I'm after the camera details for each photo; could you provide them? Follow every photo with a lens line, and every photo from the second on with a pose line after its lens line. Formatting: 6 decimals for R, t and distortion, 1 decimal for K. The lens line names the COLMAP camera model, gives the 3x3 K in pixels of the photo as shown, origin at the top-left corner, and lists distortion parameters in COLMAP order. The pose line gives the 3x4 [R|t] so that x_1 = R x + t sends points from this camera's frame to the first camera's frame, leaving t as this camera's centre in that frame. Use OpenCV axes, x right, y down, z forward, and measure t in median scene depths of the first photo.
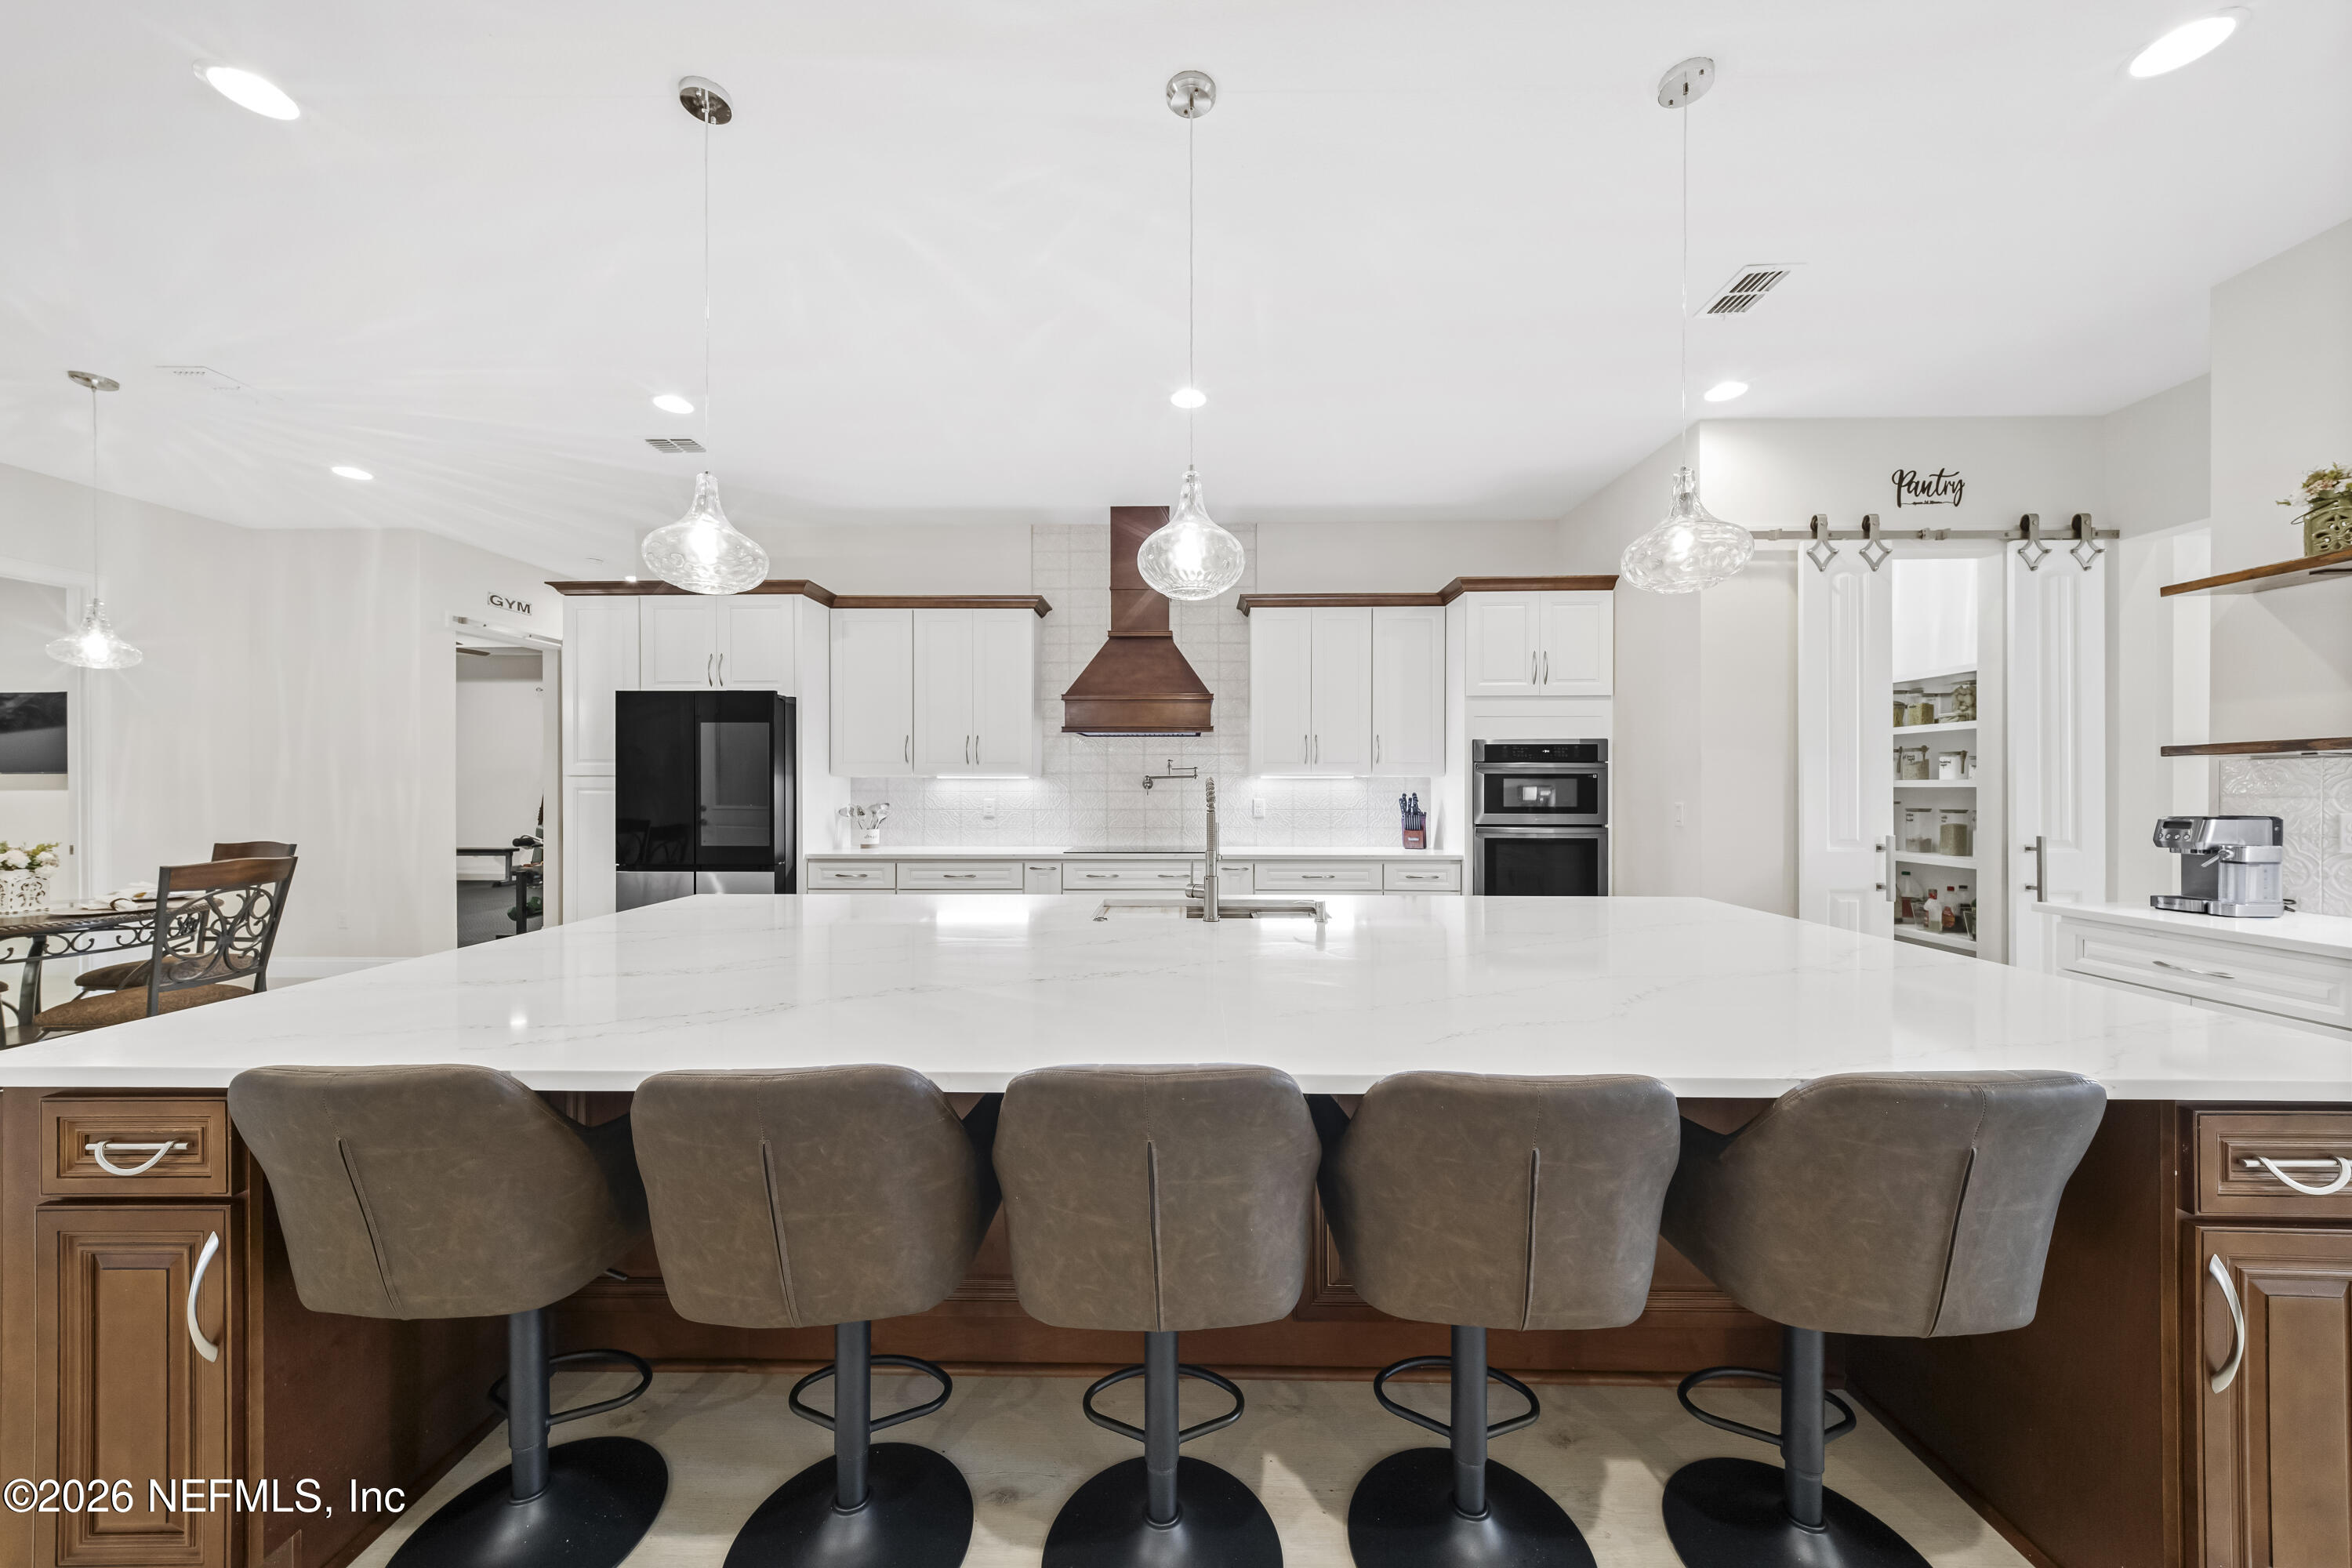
lens RADIAL K [[807.8, 0, 1176.3], [0, 807.8, 790.0], [0, 0, 1]] dist [0.000104, -0.000359]
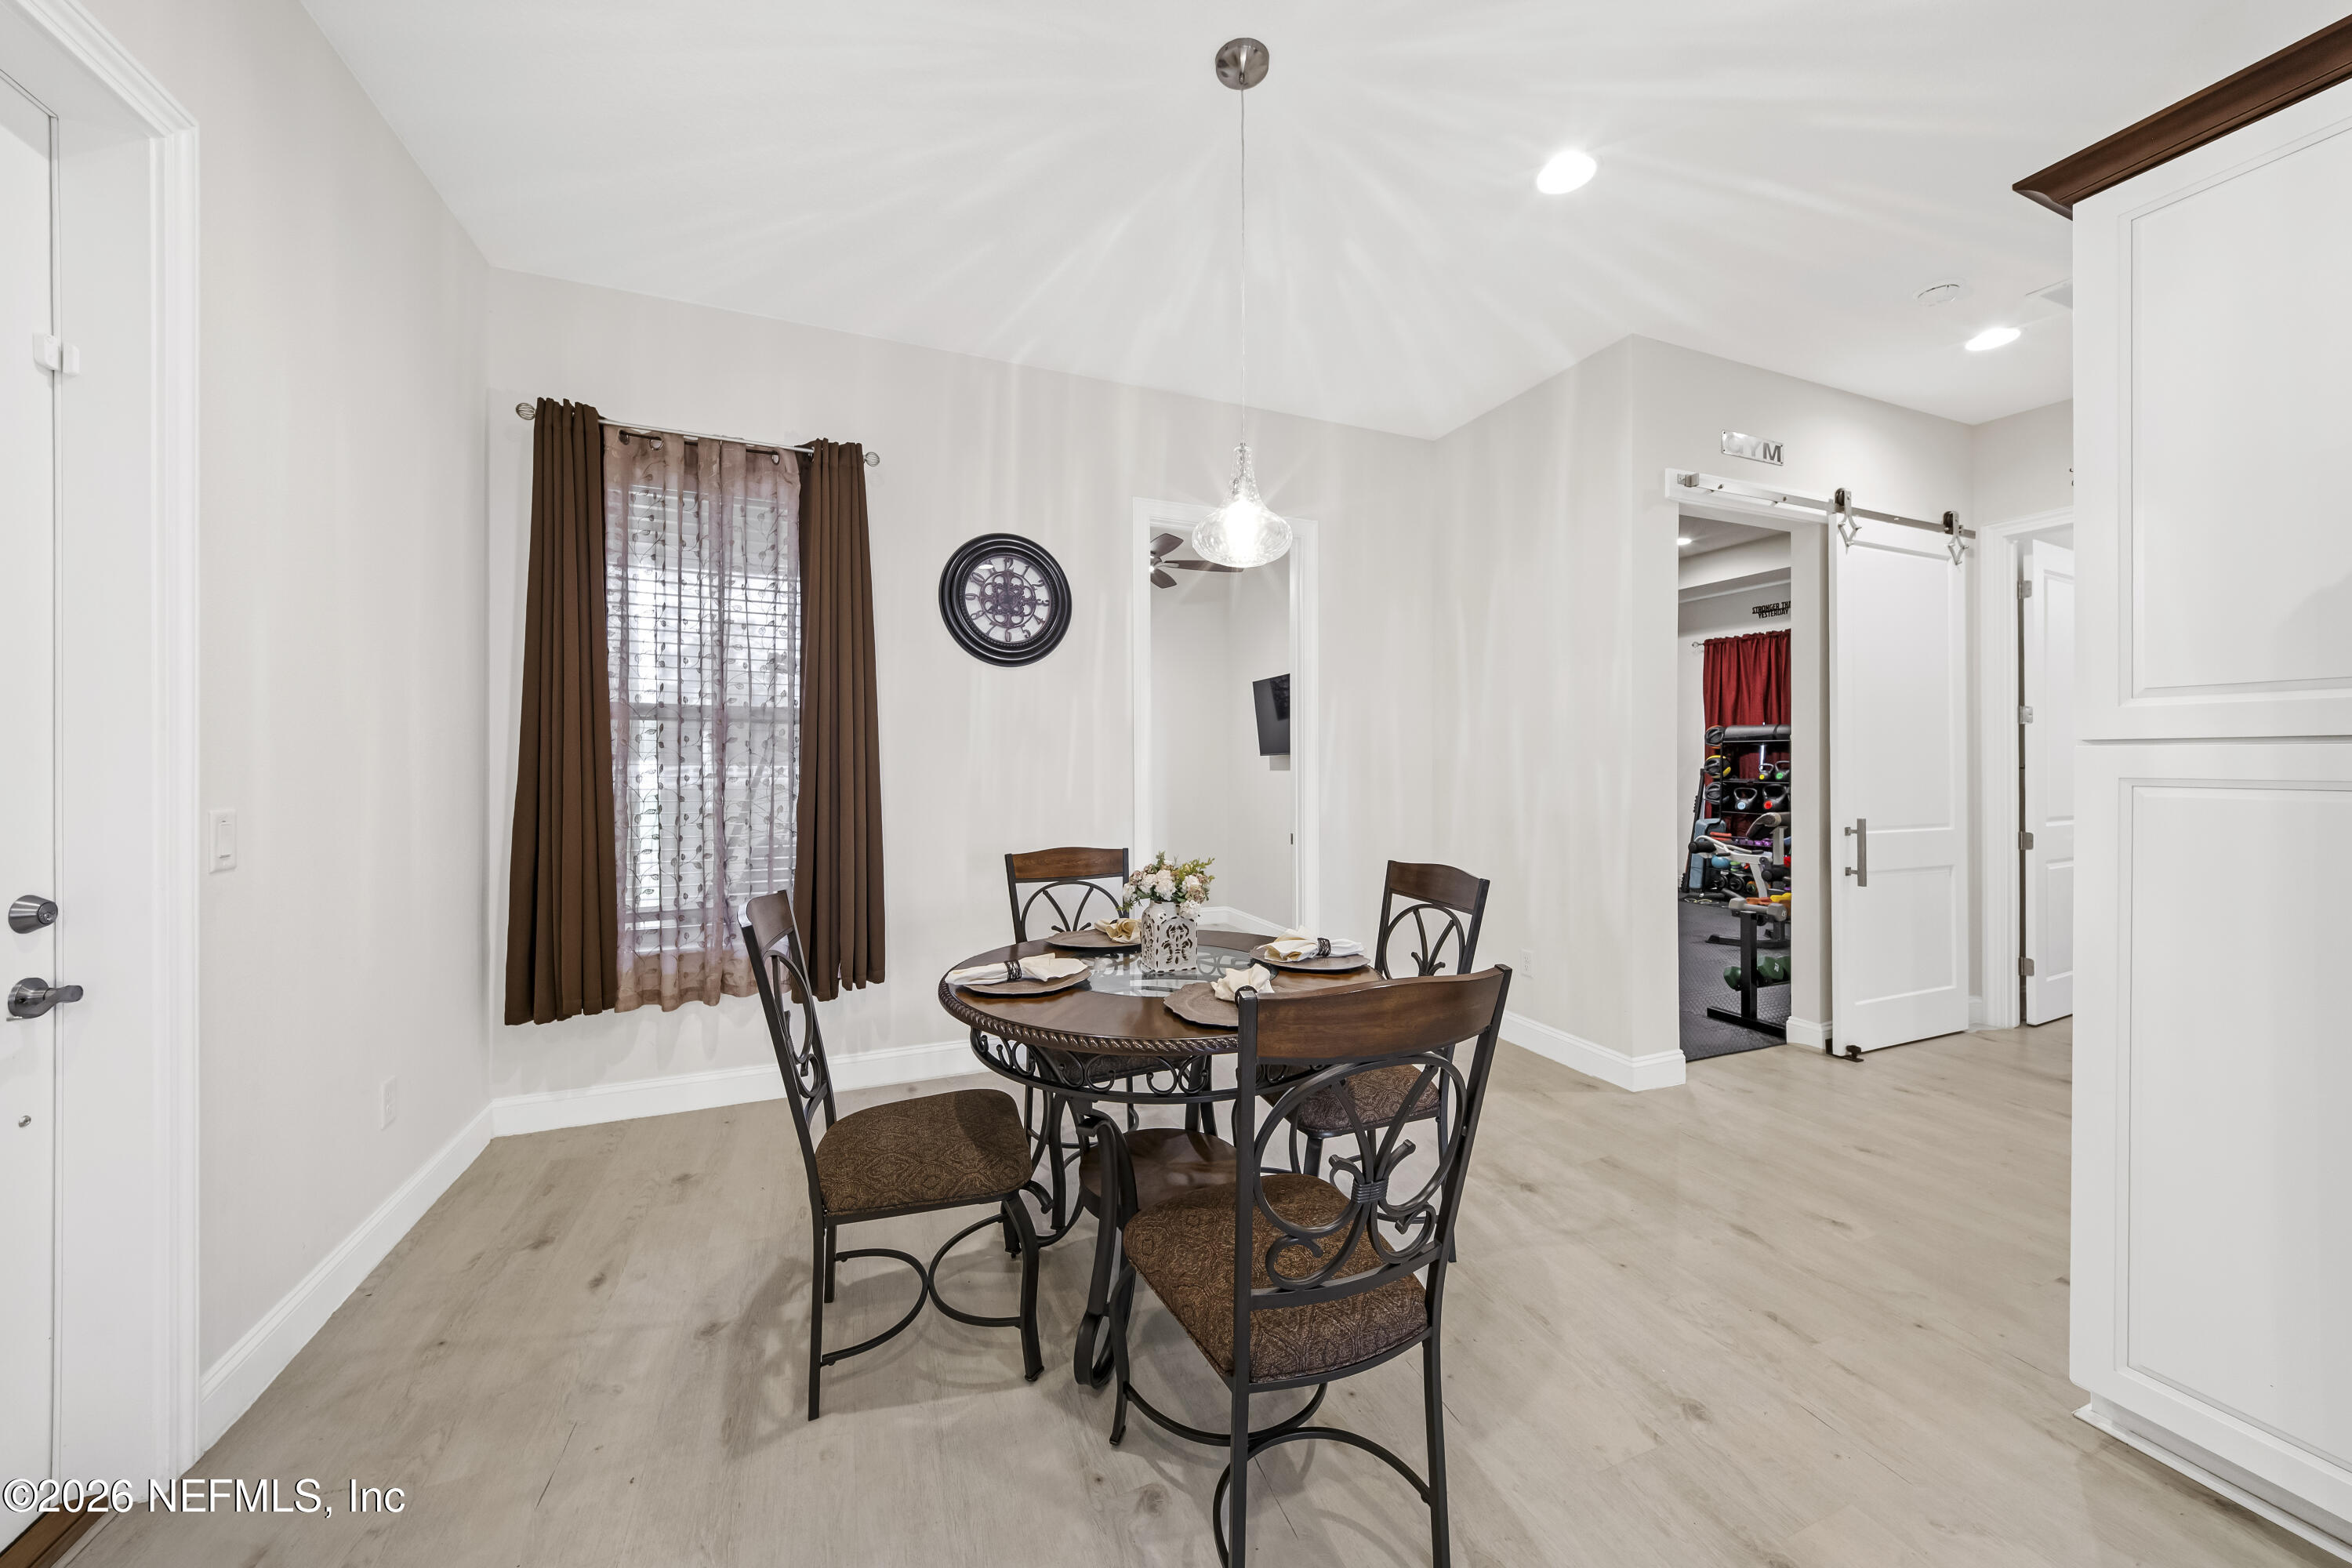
lens RADIAL K [[826.2, 0, 1180.8], [0, 826.2, 772.7], [0, 0, 1]] dist [0.010249, -0.005613]
pose [[0.403728, 0.009110, -0.914834, -0.627120], [-0.008513, 0.999945, 0.006201, -0.004007], [0.914839, 0.005285, 0.403783, 0.556324]]
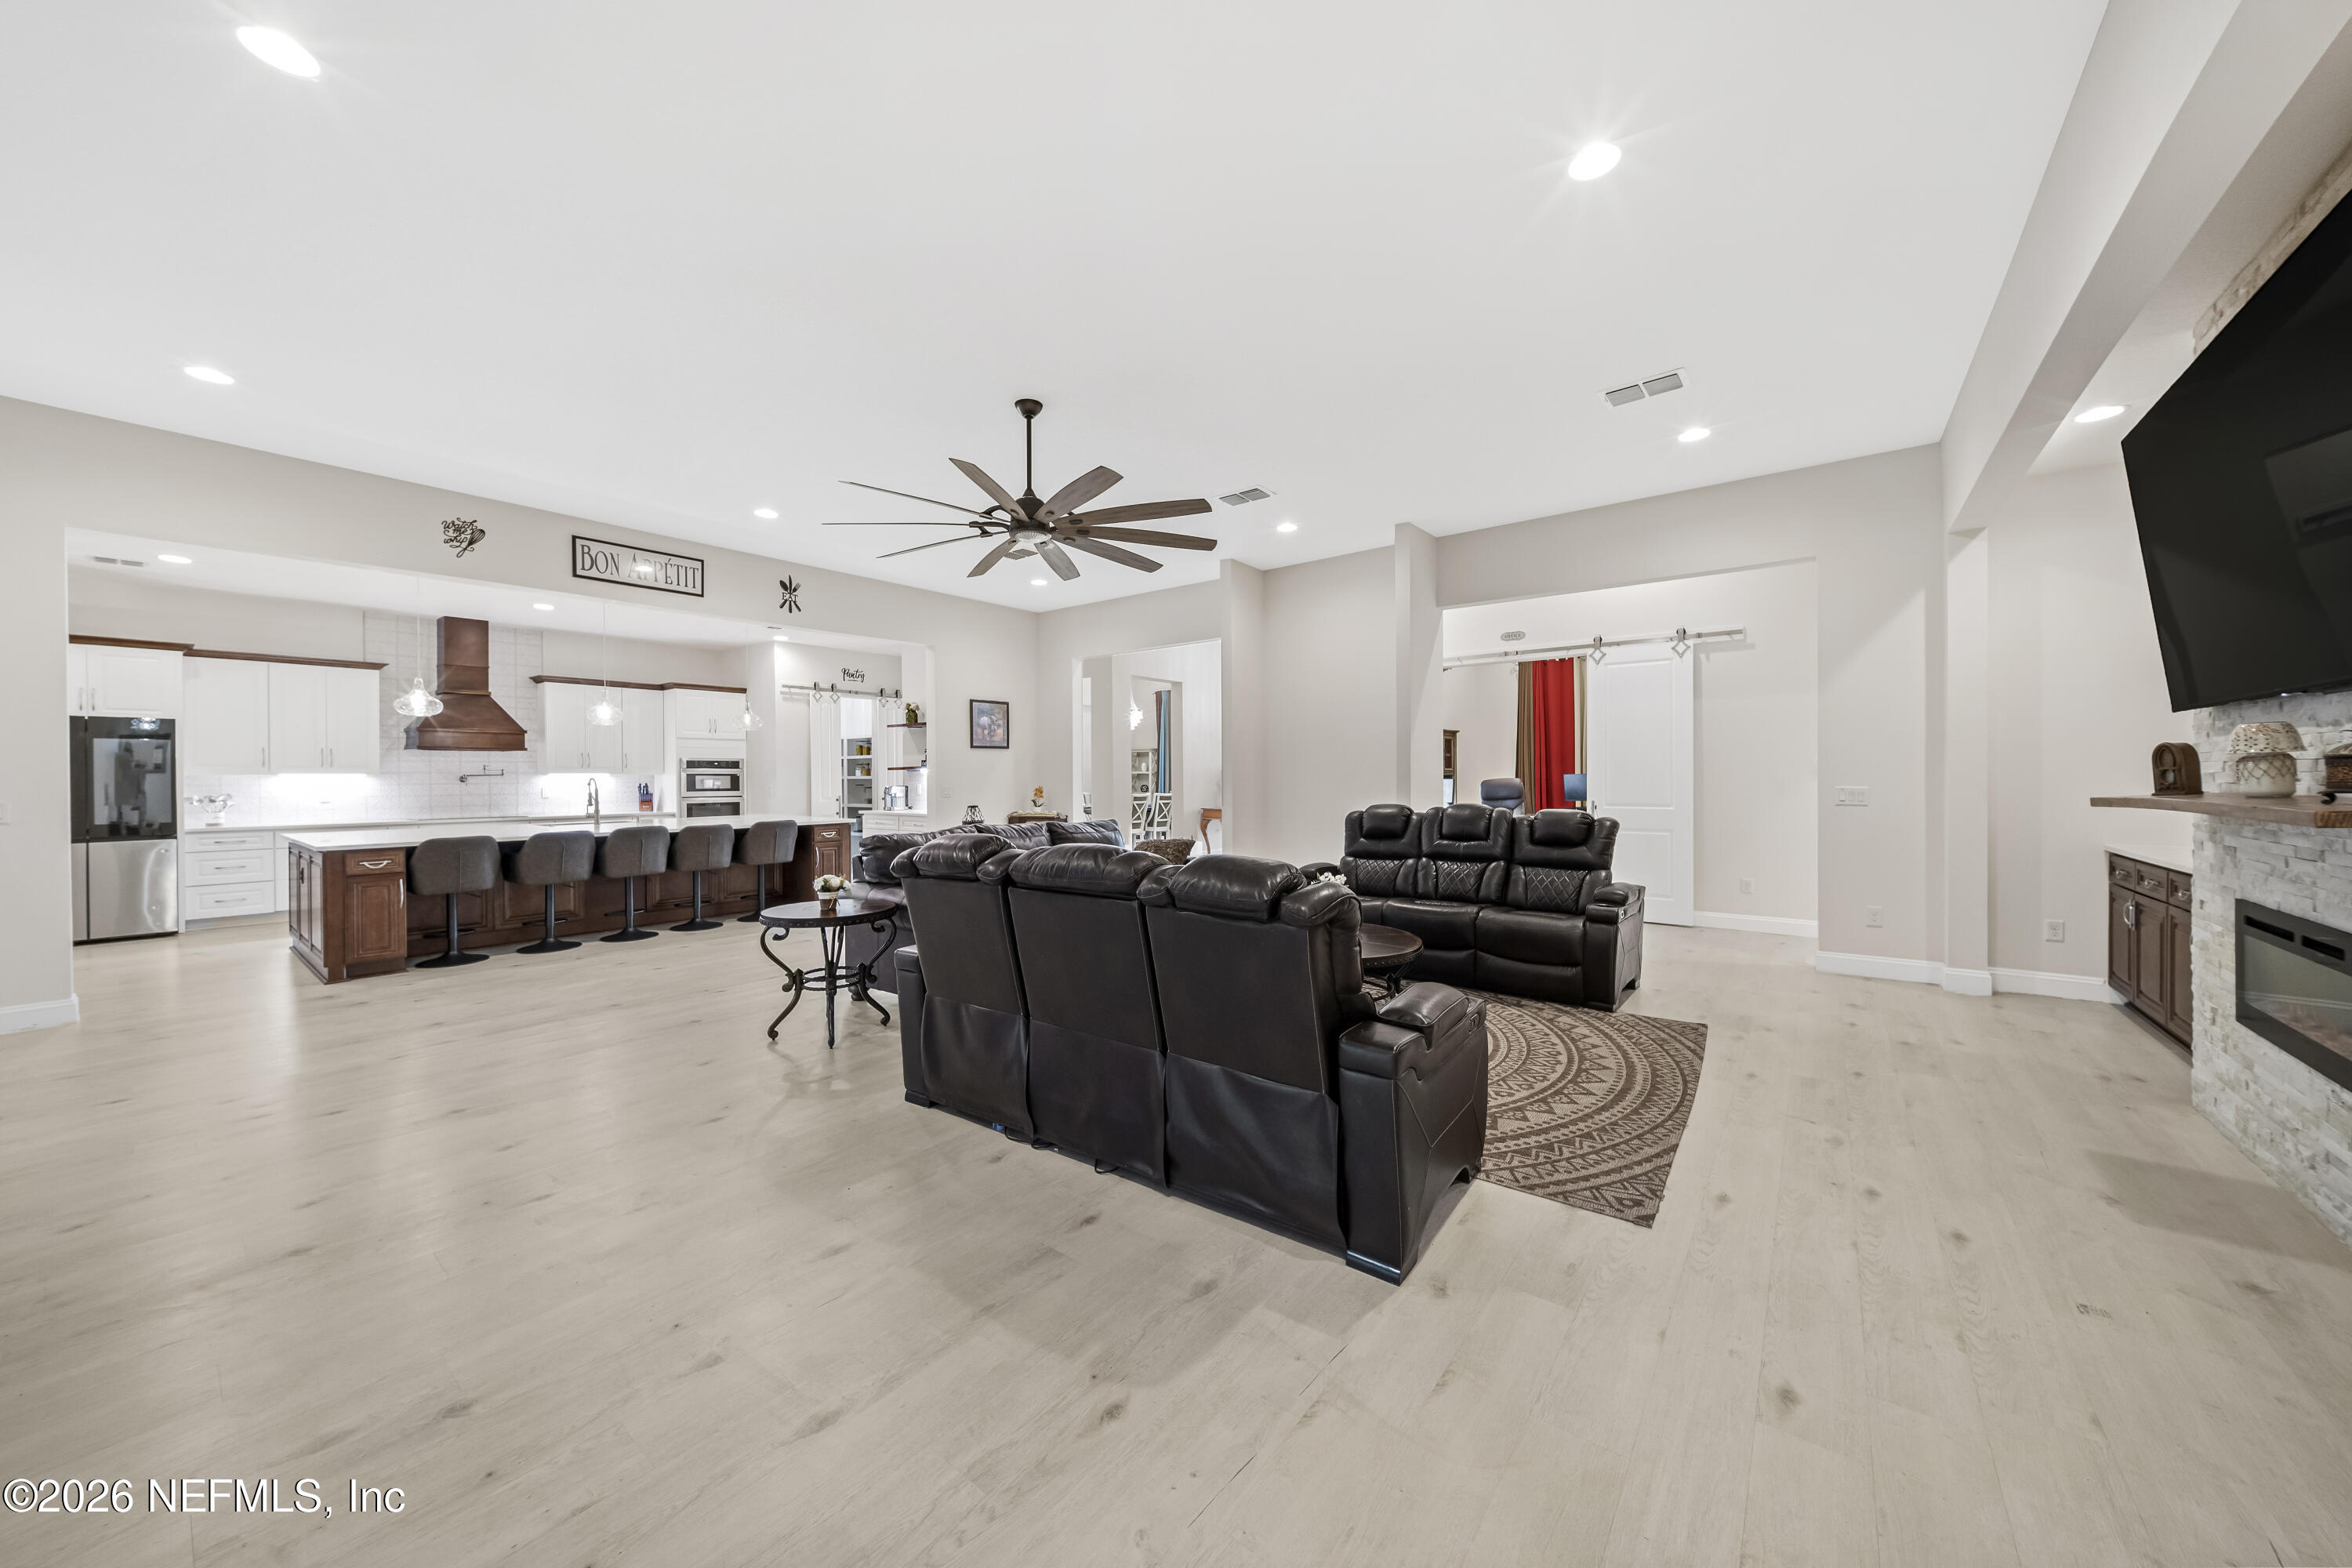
lens RADIAL K [[816.9, 0, 1179.3], [0, 816.9, 784.9], [0, 0, 1]] dist [0.001889, -0.000259]
pose [[0.593327, -0.010761, 0.804889, -0.618333], [0.008903, 0.999937, 0.006805, 0.006353], [-0.804912, 0.003128, 0.593386, -1.411866]]
